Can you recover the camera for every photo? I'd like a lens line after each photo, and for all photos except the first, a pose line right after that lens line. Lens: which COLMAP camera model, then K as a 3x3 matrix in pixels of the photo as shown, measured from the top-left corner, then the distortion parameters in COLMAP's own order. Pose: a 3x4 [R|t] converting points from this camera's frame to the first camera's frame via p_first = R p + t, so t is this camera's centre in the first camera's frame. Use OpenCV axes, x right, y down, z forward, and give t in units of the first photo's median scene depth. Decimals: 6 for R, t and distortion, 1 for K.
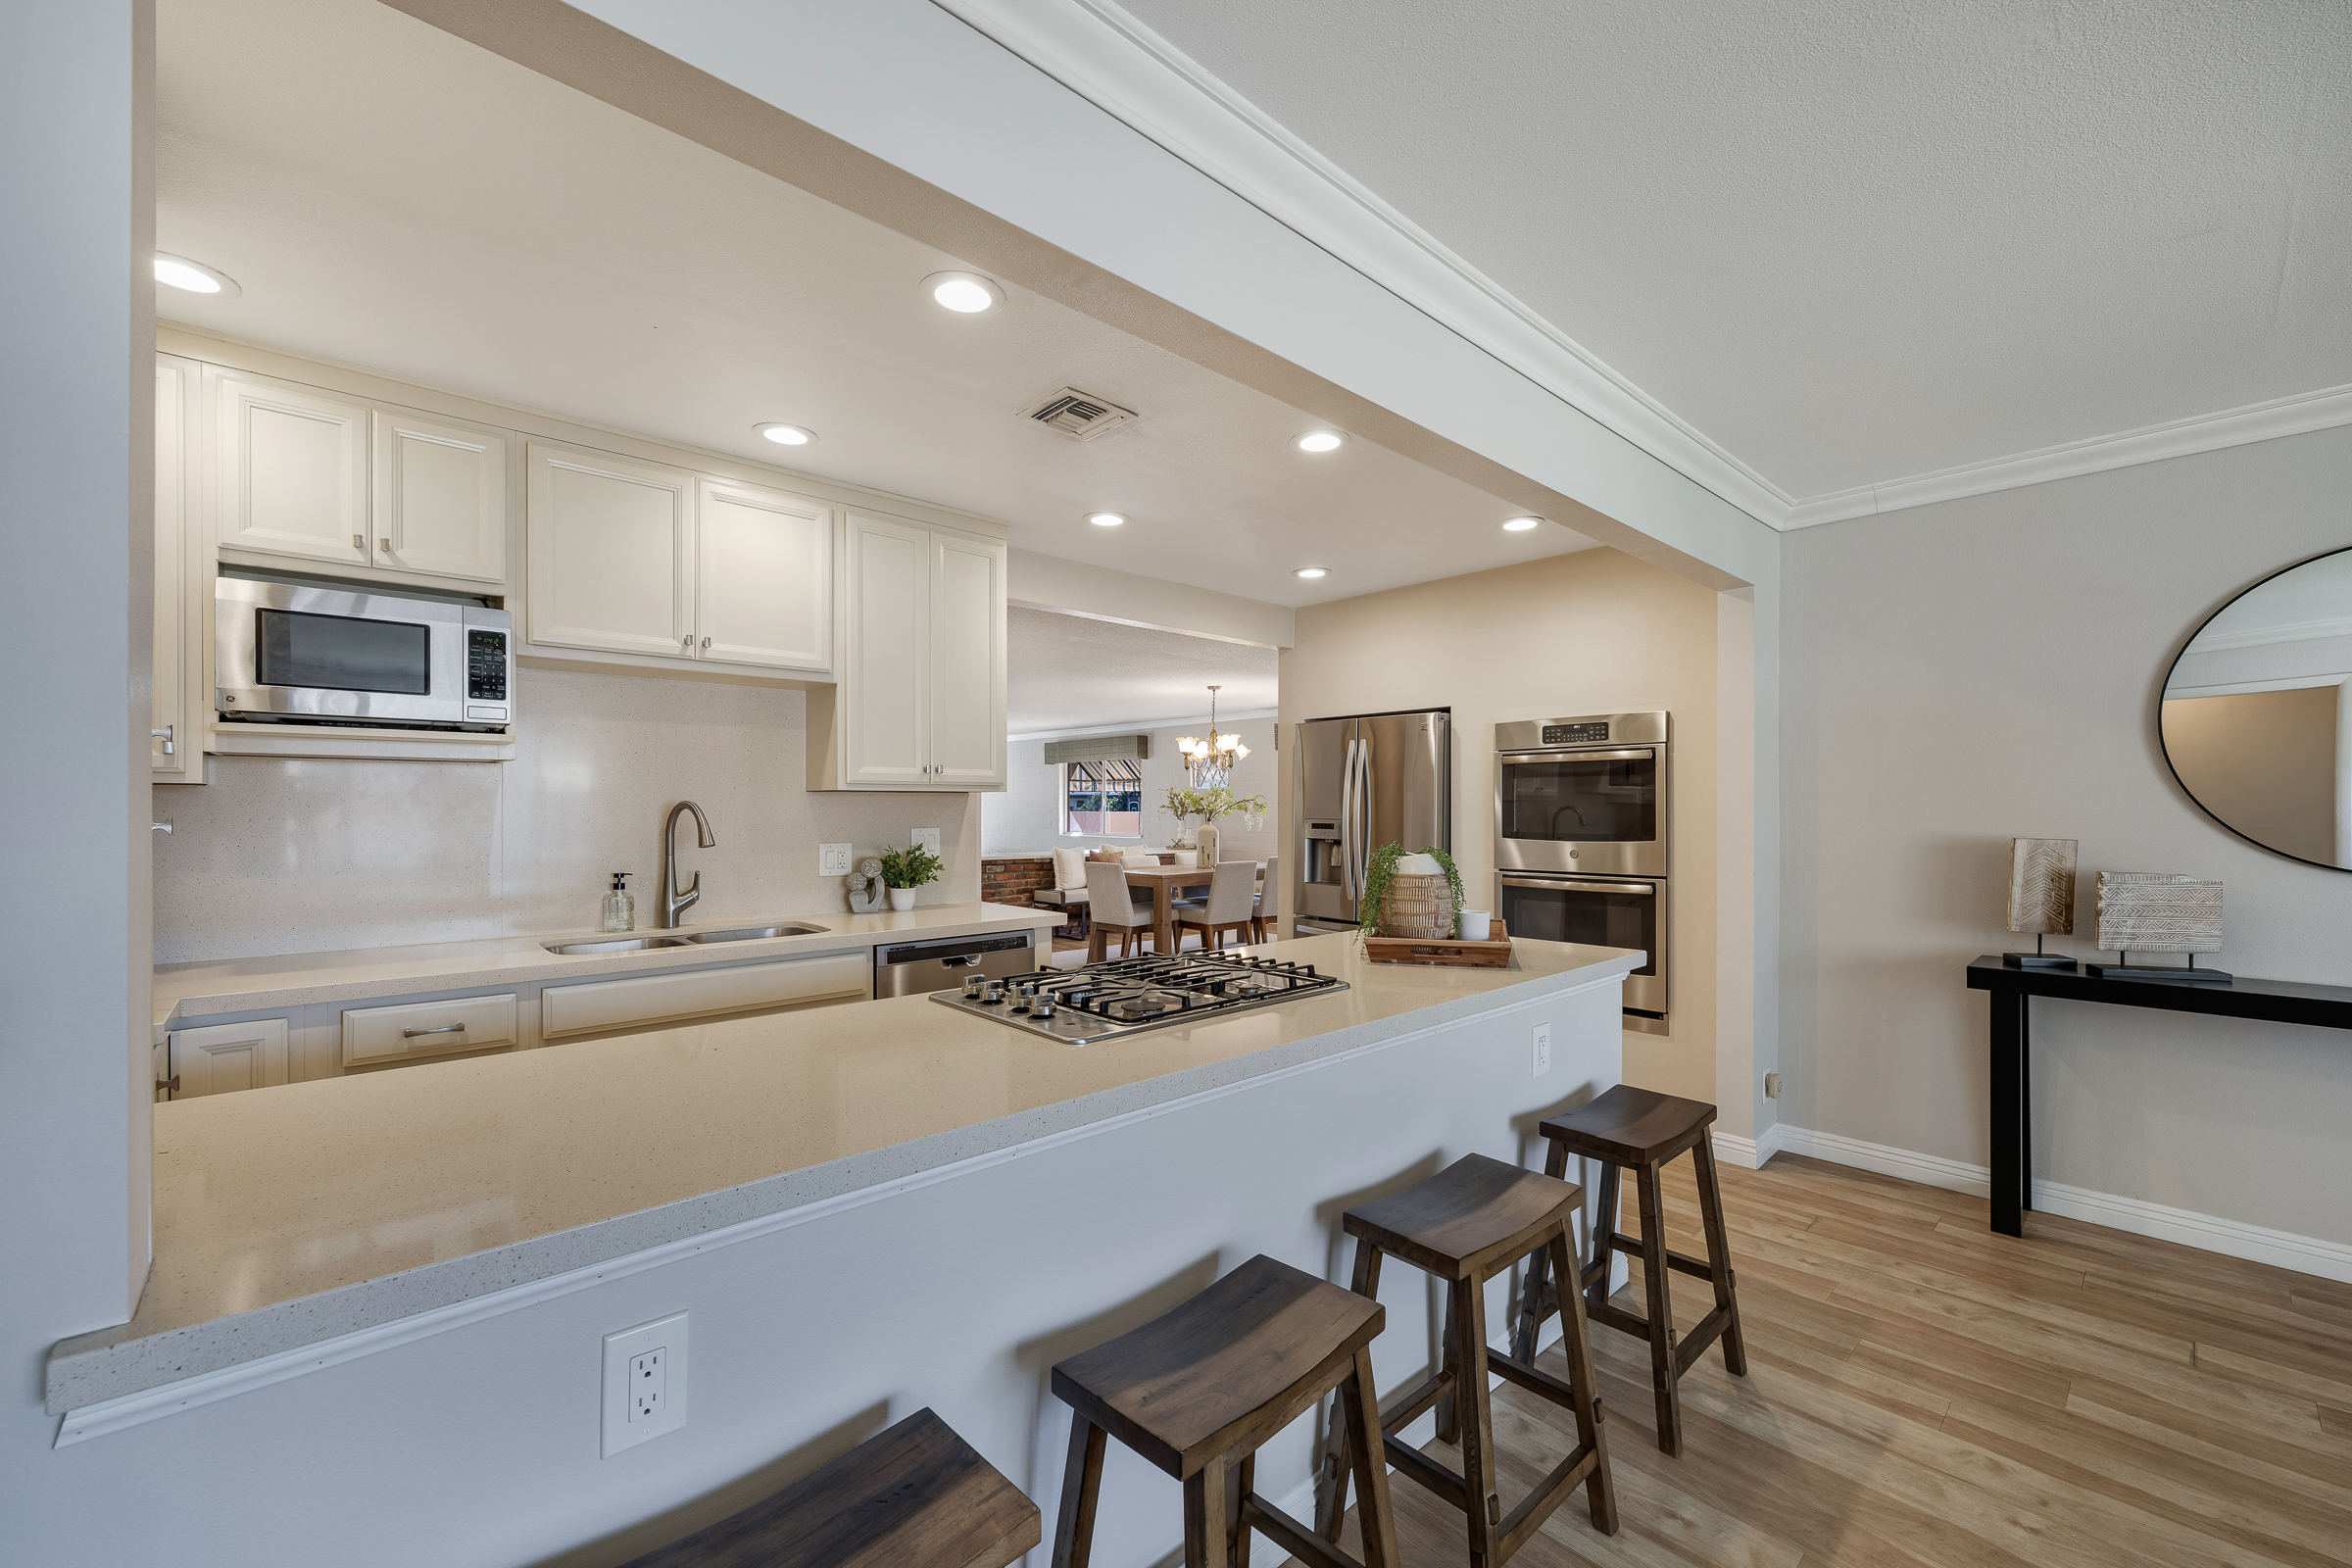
lens RADIAL K [[928.0, 0, 1178.2], [0, 928.0, 799.2], [0, 0, 1]] dist [-0.000848, 0.000391]
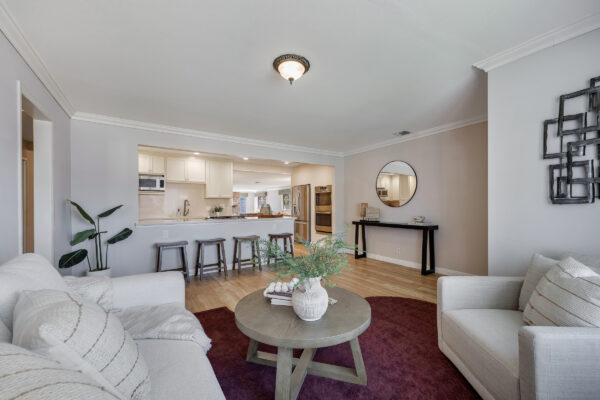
lens RADIAL K [[237.1, 0, 299.5], [0, 237.1, 203.5], [0, 0, 1]] dist [-0.000450, 0.000015]
pose [[0.986642, -0.006745, -0.162763, 0.770531], [0.006342, 0.999975, -0.002990, 0.049571], [0.162780, 0.001918, 0.986661, -0.855814]]
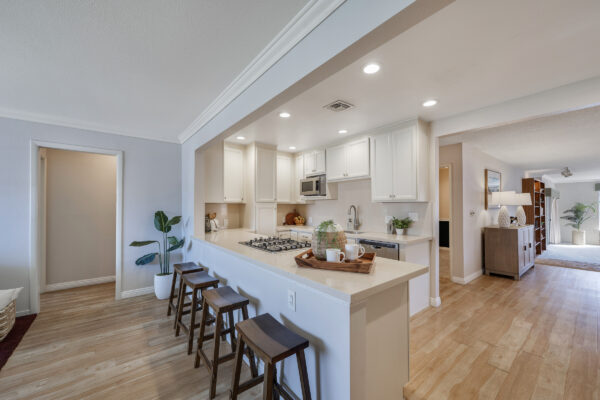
lens RADIAL K [[237.1, 0, 299.5], [0, 237.1, 203.5], [0, 0, 1]] dist [-0.000450, 0.000015]
pose [[-0.075649, -0.017317, -0.996984, 0.836063], [0.002196, 0.999844, -0.017534, 0.014720], [0.997132, -0.003516, -0.075599, 0.846681]]
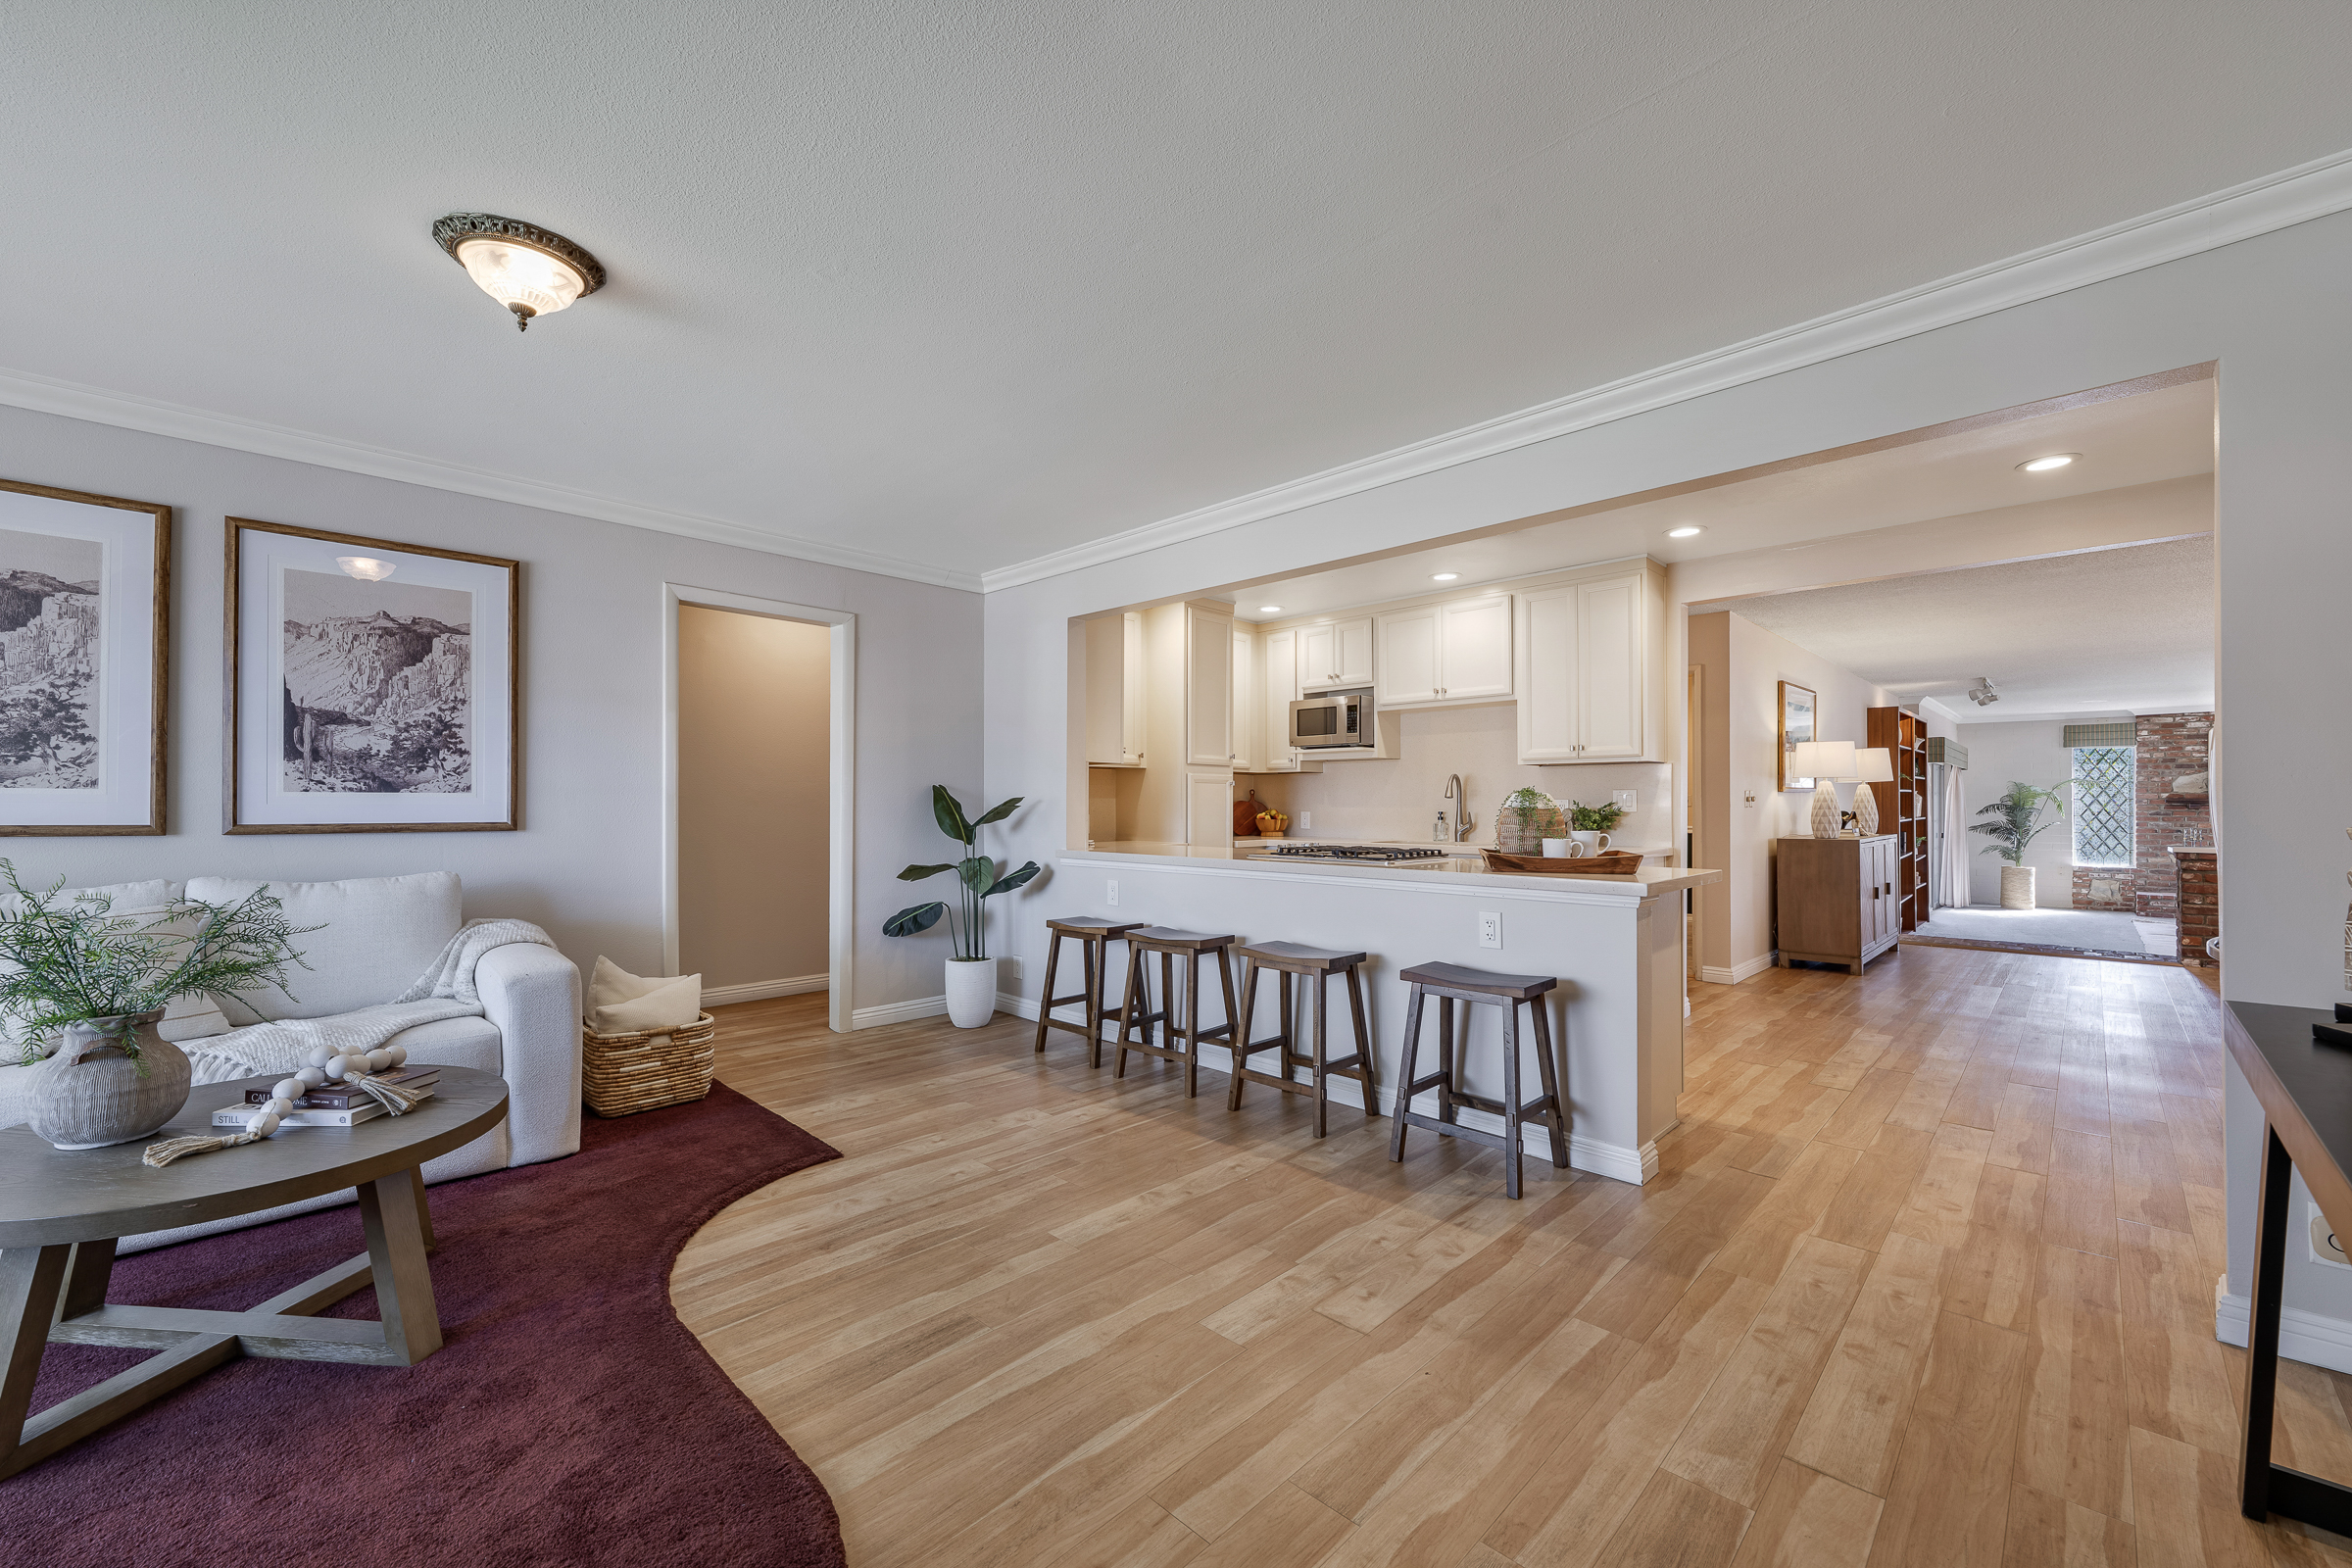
lens RADIAL K [[928.0, 0, 1178.2], [0, 928.0, 799.2], [0, 0, 1]] dist [-0.000848, 0.000391]
pose [[0.045035, -0.010377, -0.998932, 1.388094], [0.000555, 0.999946, -0.010363, 0.075109], [0.998985, -0.000088, 0.045038, 0.373954]]
